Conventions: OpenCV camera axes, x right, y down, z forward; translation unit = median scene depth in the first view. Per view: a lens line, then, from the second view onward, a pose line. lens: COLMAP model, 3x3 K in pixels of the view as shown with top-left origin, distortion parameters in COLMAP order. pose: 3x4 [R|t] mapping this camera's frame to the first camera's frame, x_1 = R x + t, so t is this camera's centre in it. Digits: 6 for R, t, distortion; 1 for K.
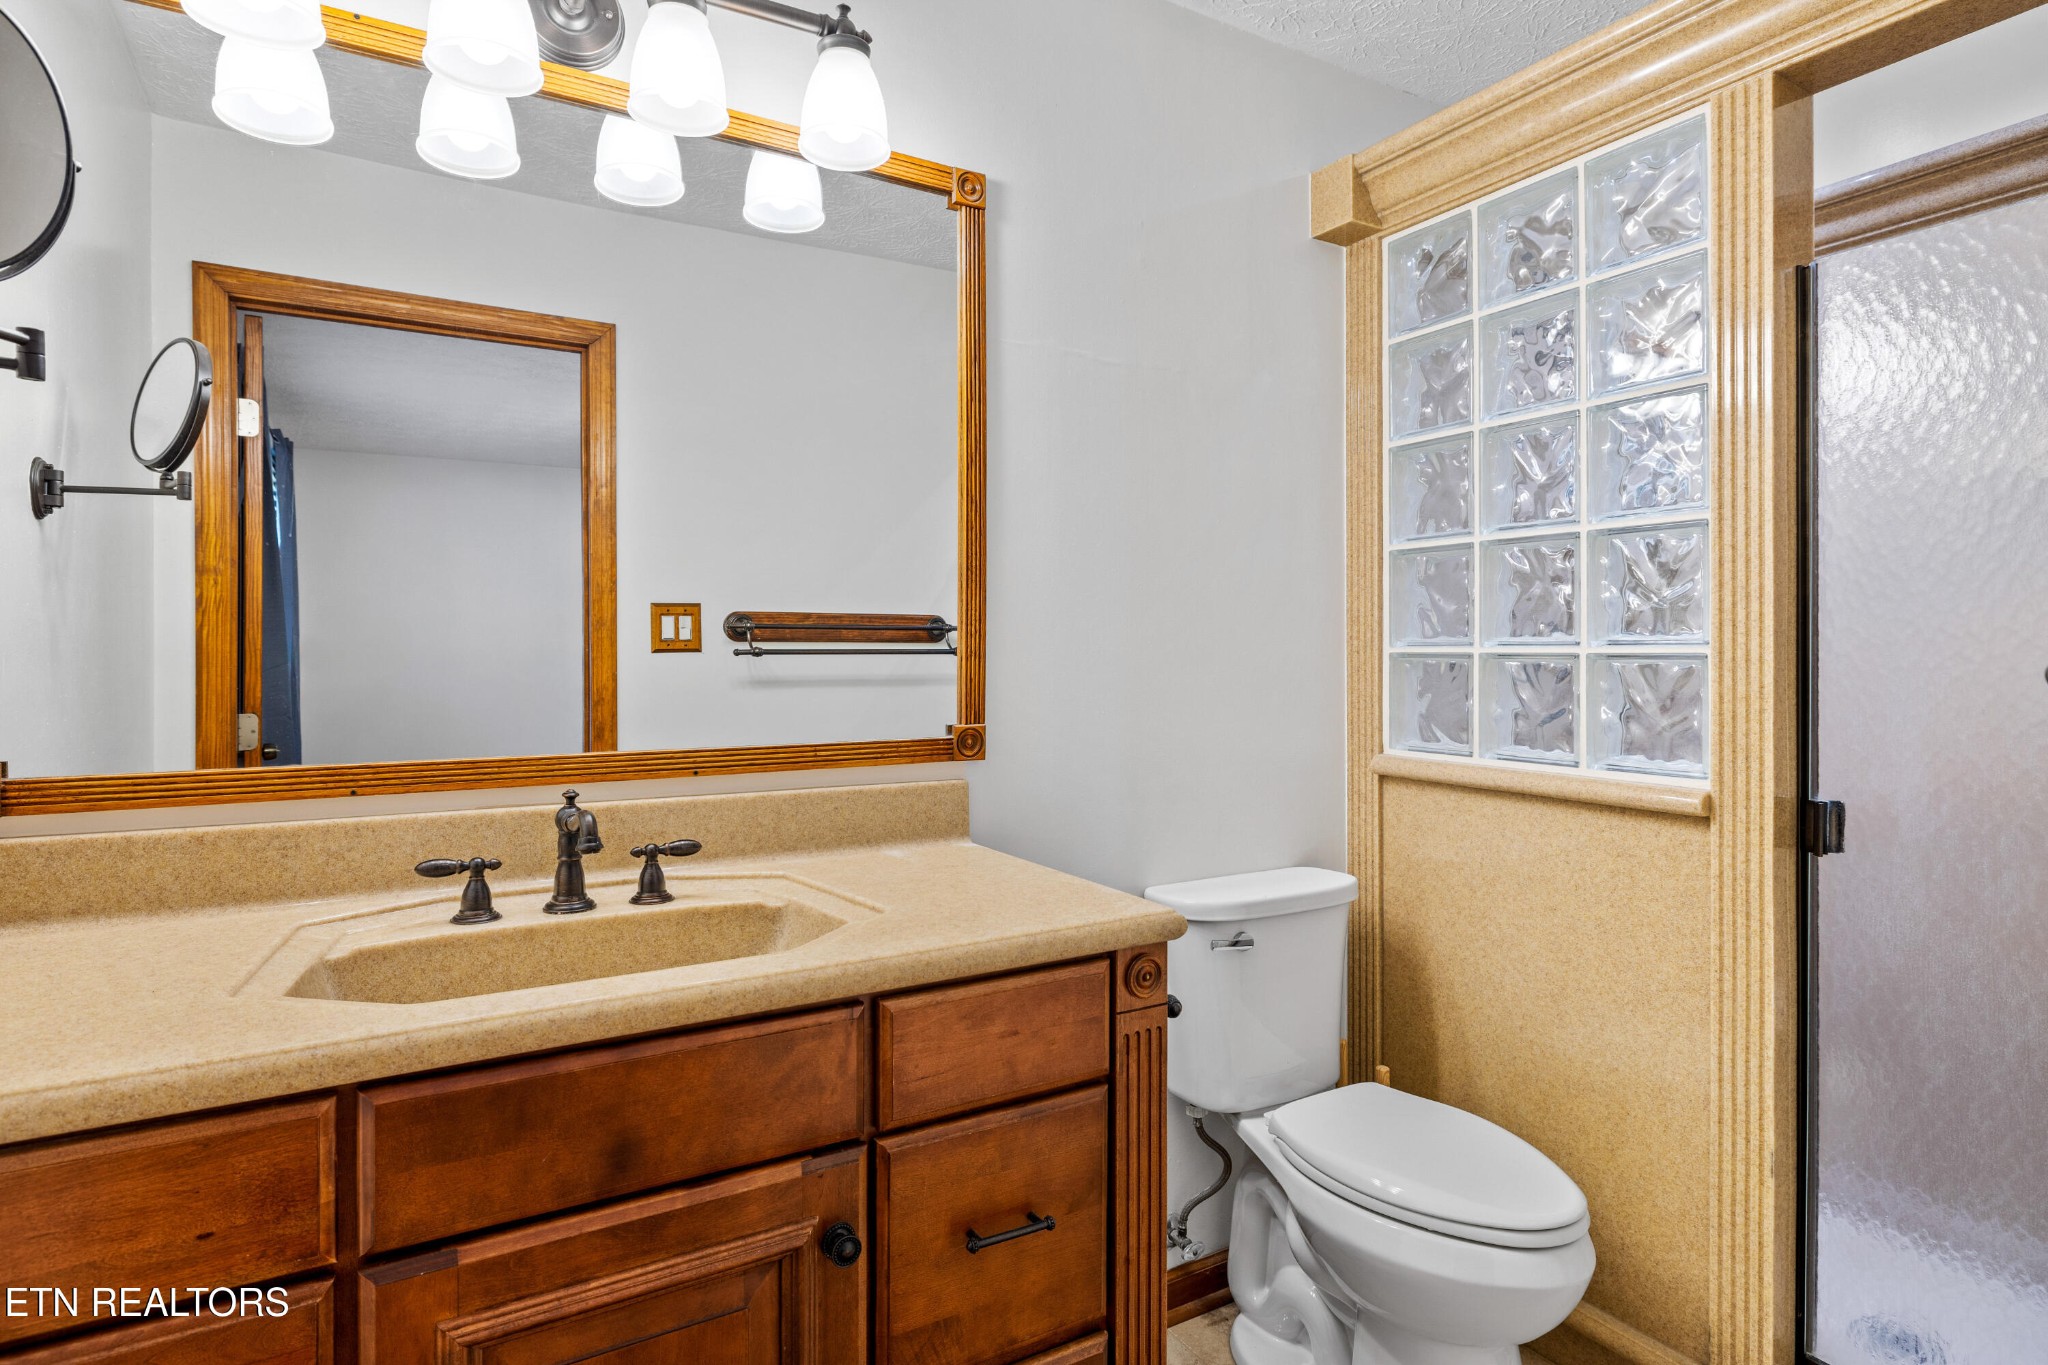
lens RADIAL K [[1067.6, 0, 1016.9], [0, 1067.6, 656.6], [0, 0, 1]] dist [-0.004327, -0.000740]
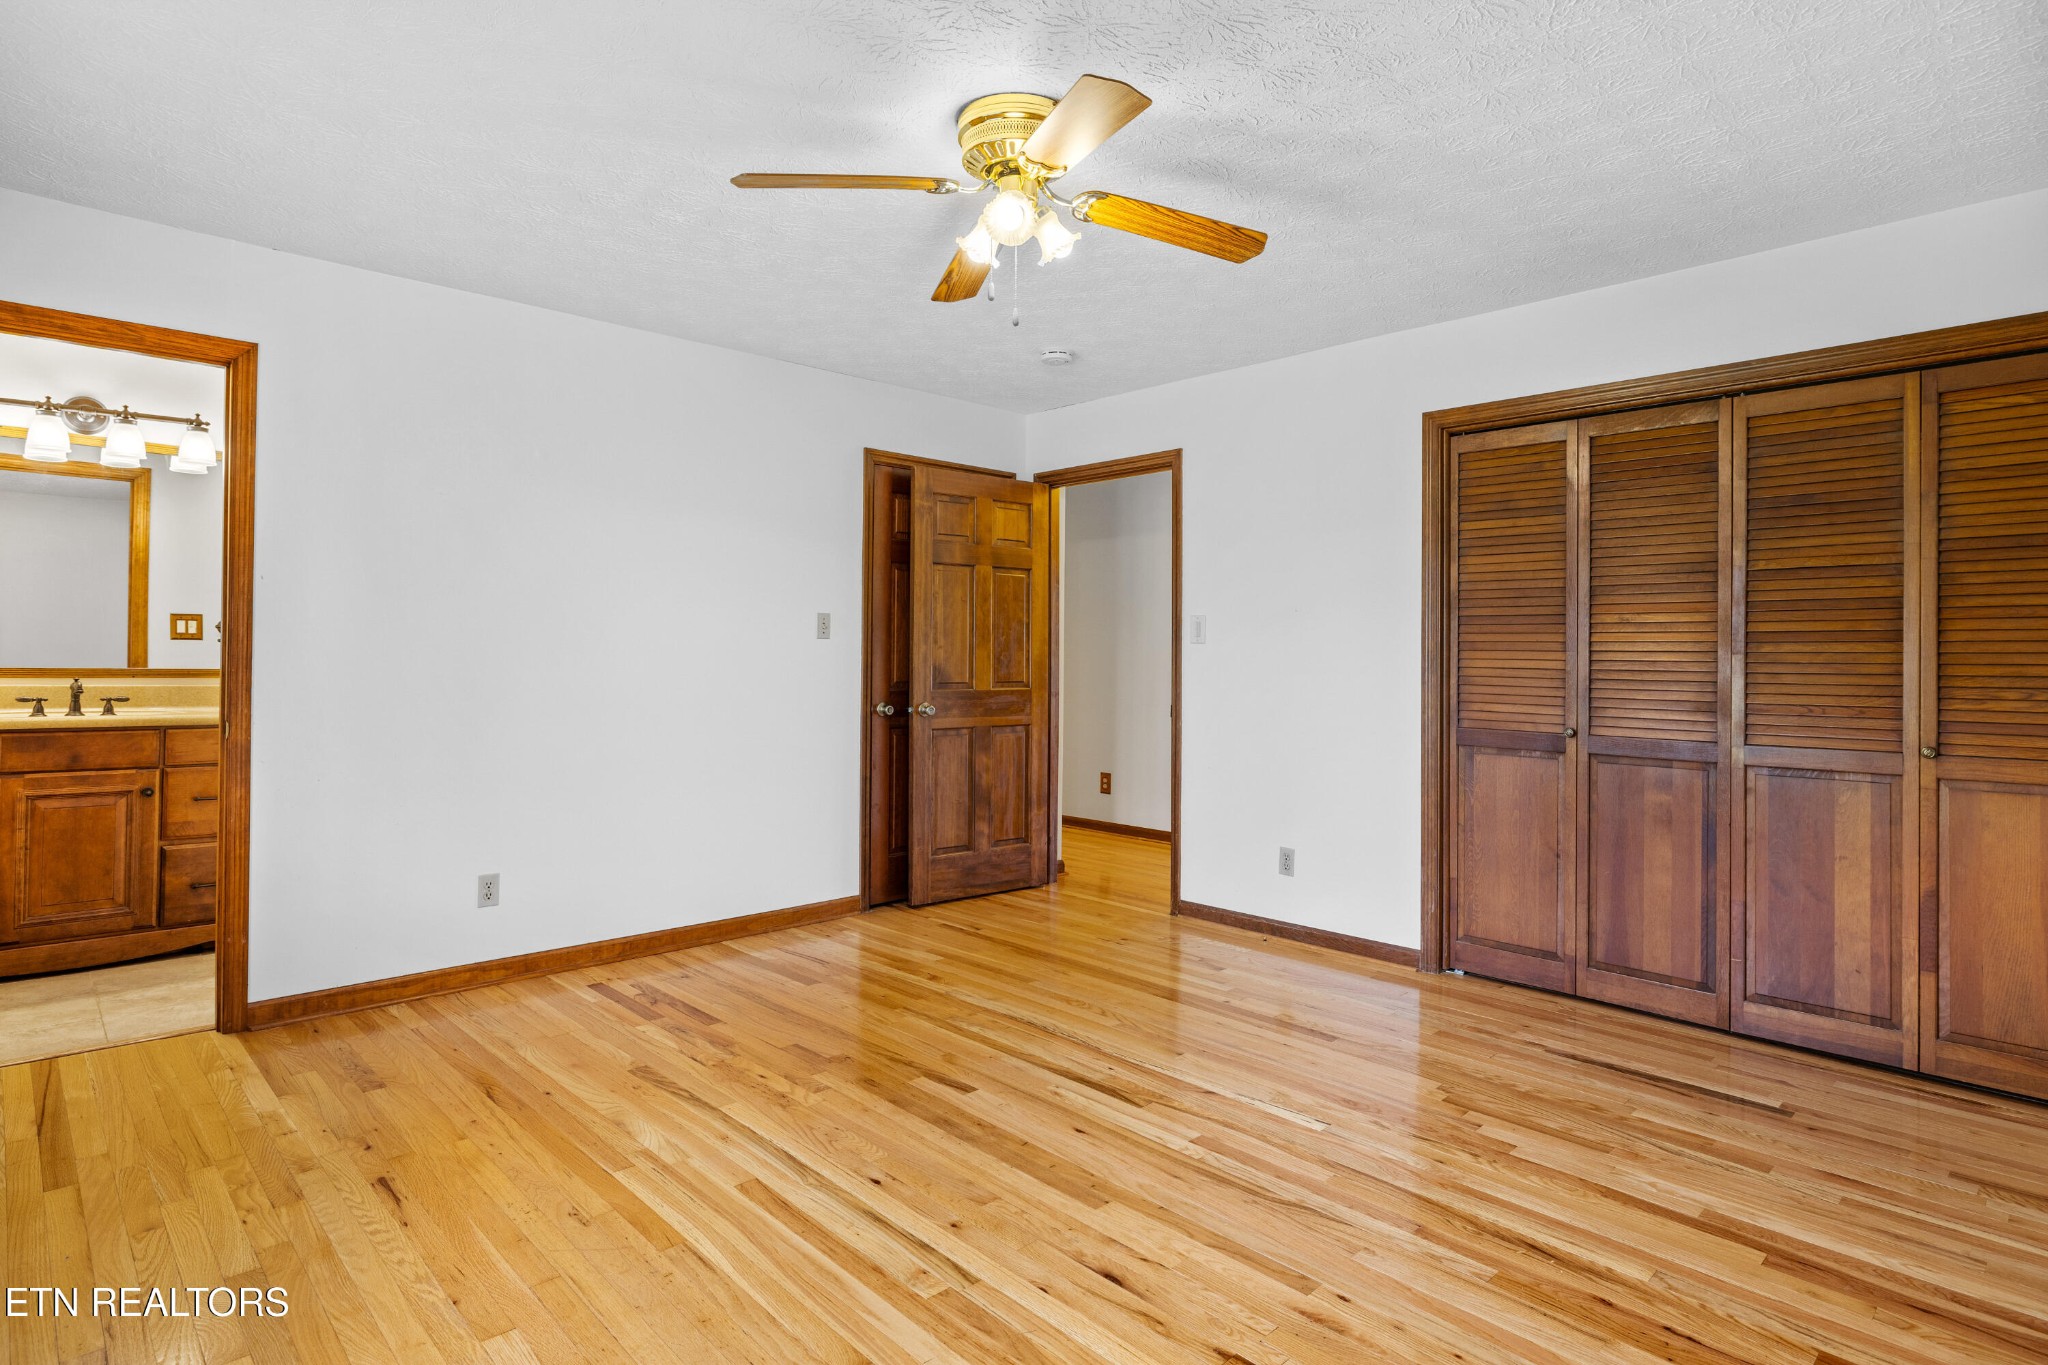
lens RADIAL K [[1067.6, 0, 1016.9], [0, 1067.6, 656.6], [0, 0, 1]] dist [-0.004327, -0.000740]
pose [[0.972913, 0.016031, 0.230616, 1.551446], [-0.013443, 0.999828, -0.012789, 0.068528], [-0.230781, 0.009342, 0.972961, -2.677849]]
